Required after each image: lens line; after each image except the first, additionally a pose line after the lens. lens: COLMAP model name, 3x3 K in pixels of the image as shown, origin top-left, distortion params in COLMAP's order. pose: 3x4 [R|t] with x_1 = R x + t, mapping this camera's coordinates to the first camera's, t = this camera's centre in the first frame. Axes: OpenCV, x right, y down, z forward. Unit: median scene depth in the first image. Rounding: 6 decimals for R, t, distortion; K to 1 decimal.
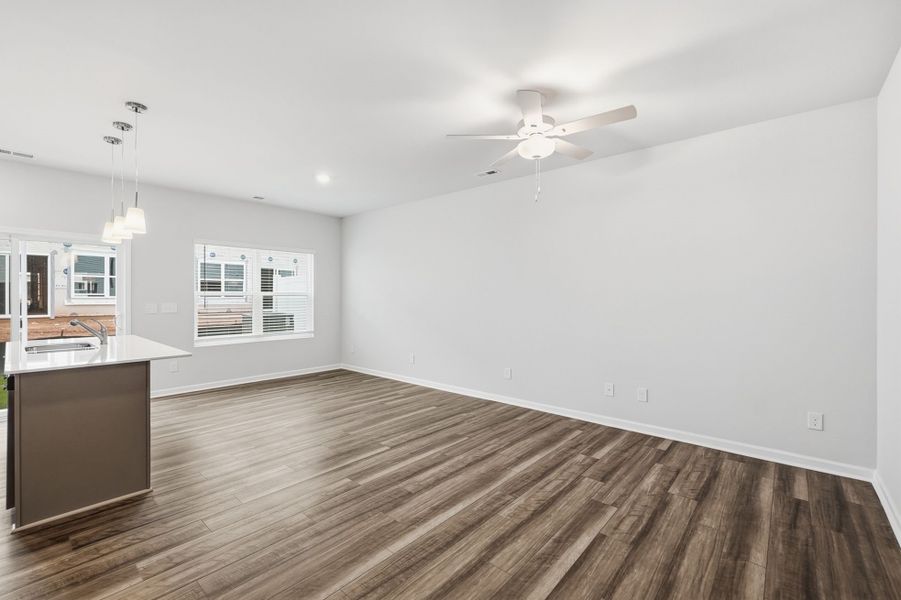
lens RADIAL K [[389.0, 0, 447.5], [0, 389.0, 302.7], [0, 0, 1]] dist [-0.004772, 0.000116]
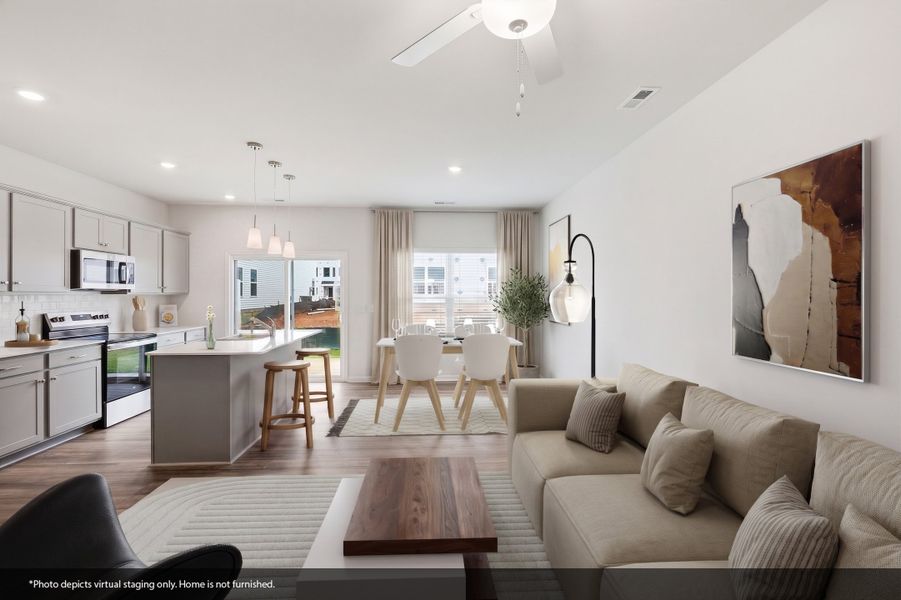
lens RADIAL K [[389.0, 0, 446.6], [0, 389.0, 299.0], [0, 0, 1]] dist [-0.004772, 0.000116]
pose [[0.707096, 0.005308, -0.707097, 0.362801], [-0.011401, 0.999927, -0.003896, -0.016820], [0.707025, 0.010816, 0.707106, 0.414169]]
